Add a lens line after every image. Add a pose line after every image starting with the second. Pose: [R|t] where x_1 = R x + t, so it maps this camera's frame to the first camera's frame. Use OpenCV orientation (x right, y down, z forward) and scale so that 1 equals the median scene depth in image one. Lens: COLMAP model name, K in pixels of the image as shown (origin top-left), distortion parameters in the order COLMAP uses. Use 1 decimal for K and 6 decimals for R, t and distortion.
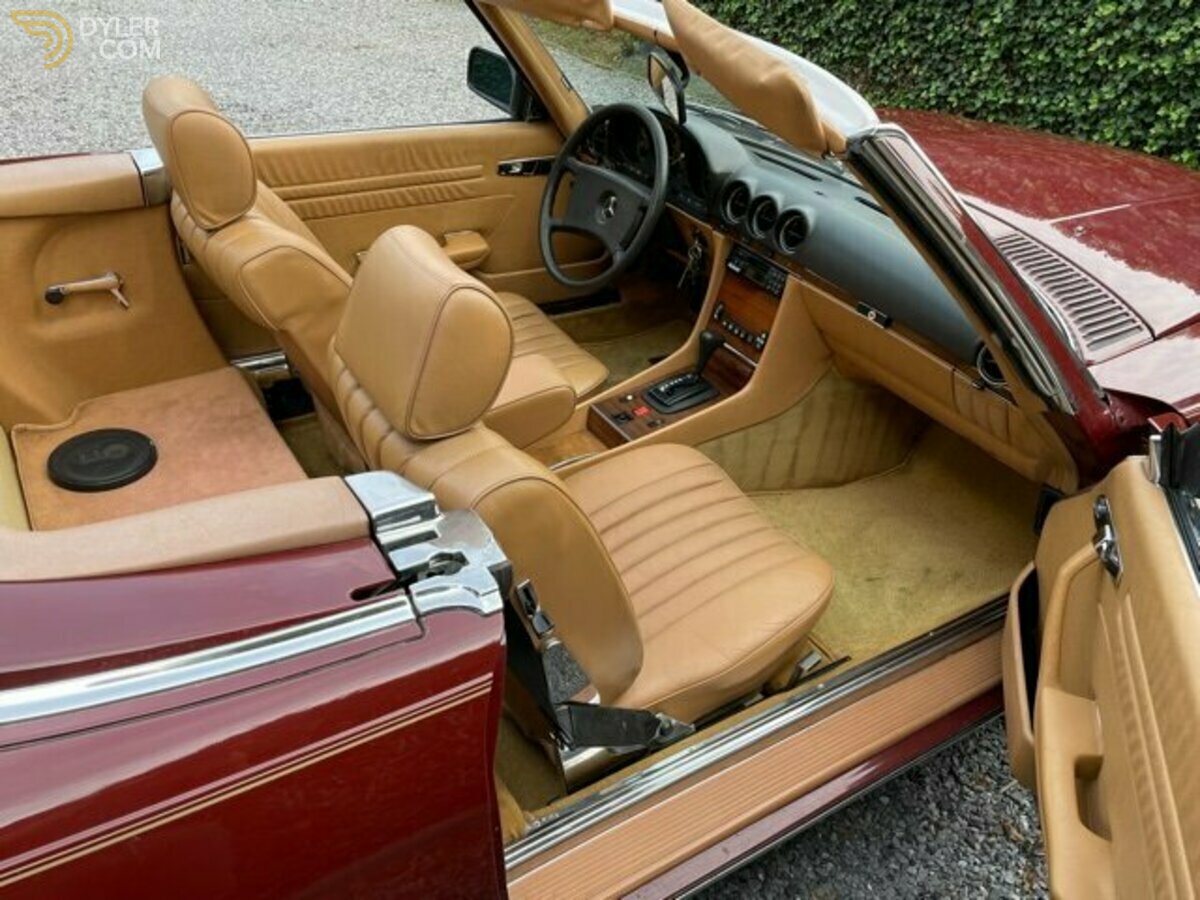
lens RADIAL K [[977.9, 0, 600.0], [0, 977.9, 450.0], [0, 0, 1]] dist [0.075643, -0.094838]
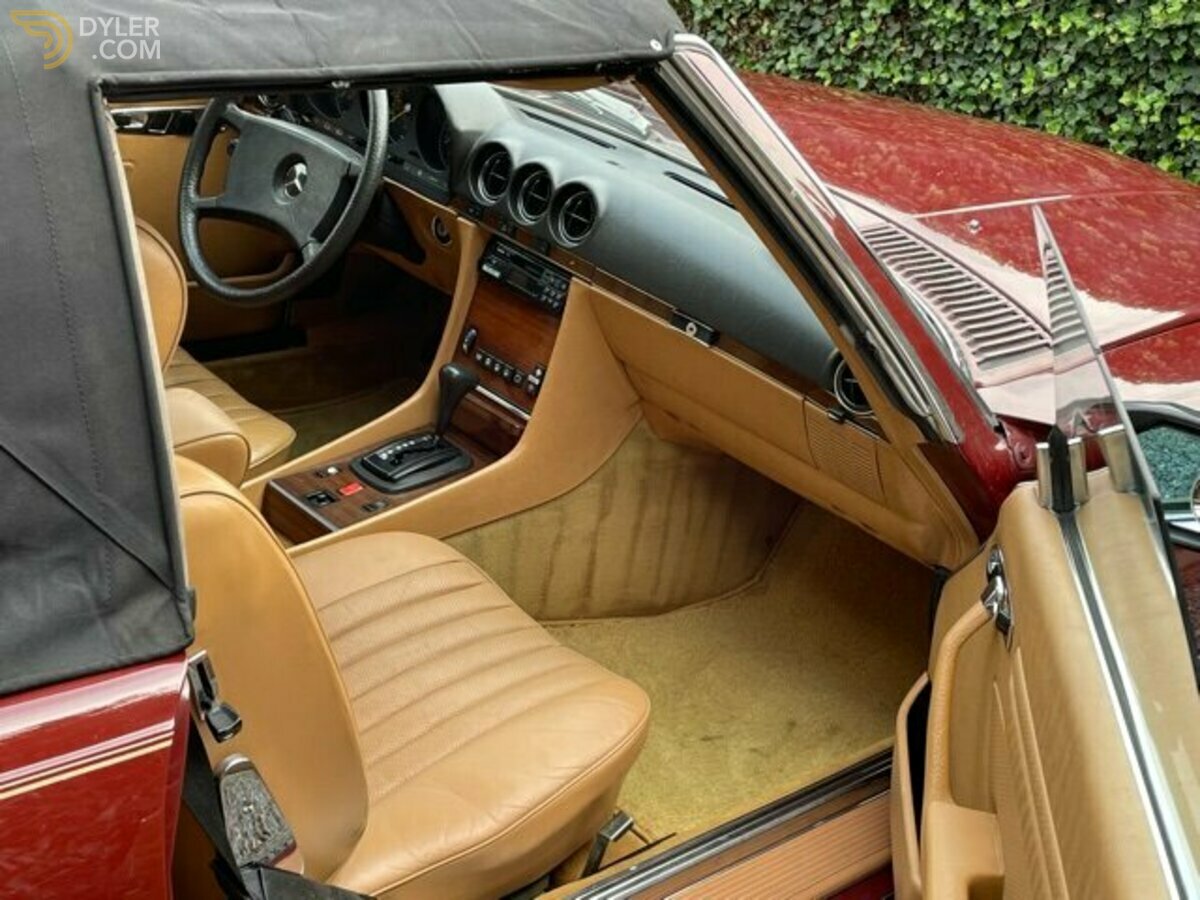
lens RADIAL K [[1804.6, 0, 600.0], [0, 1804.6, 450.0], [0, 0, 1]] dist [0.124916, -0.093434]
pose [[0.980703, -0.002352, 0.195487, -0.027834], [0.029530, 0.990237, -0.136229, 0.096344], [-0.193258, 0.139373, 0.971198, -0.166789]]
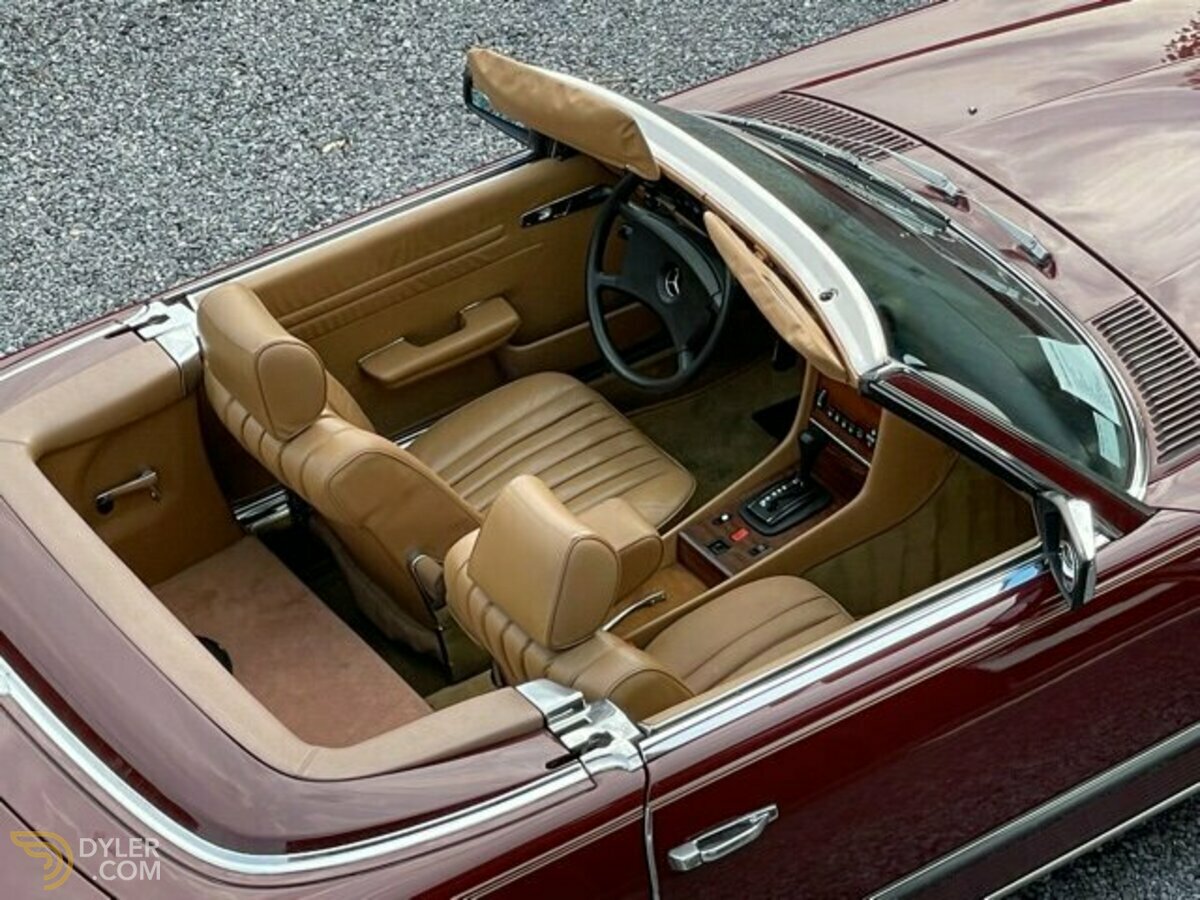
lens RADIAL K [[3883.0, 0, 600.0], [0, 3883.0, 450.0], [0, 0, 1]] dist [0.018727, 0.163681]
pose [[0.992647, -0.115423, -0.036447, 0.050573], [0.117268, 0.991666, 0.053356, -0.293252], [0.029985, -0.057238, 0.997910, -2.240764]]
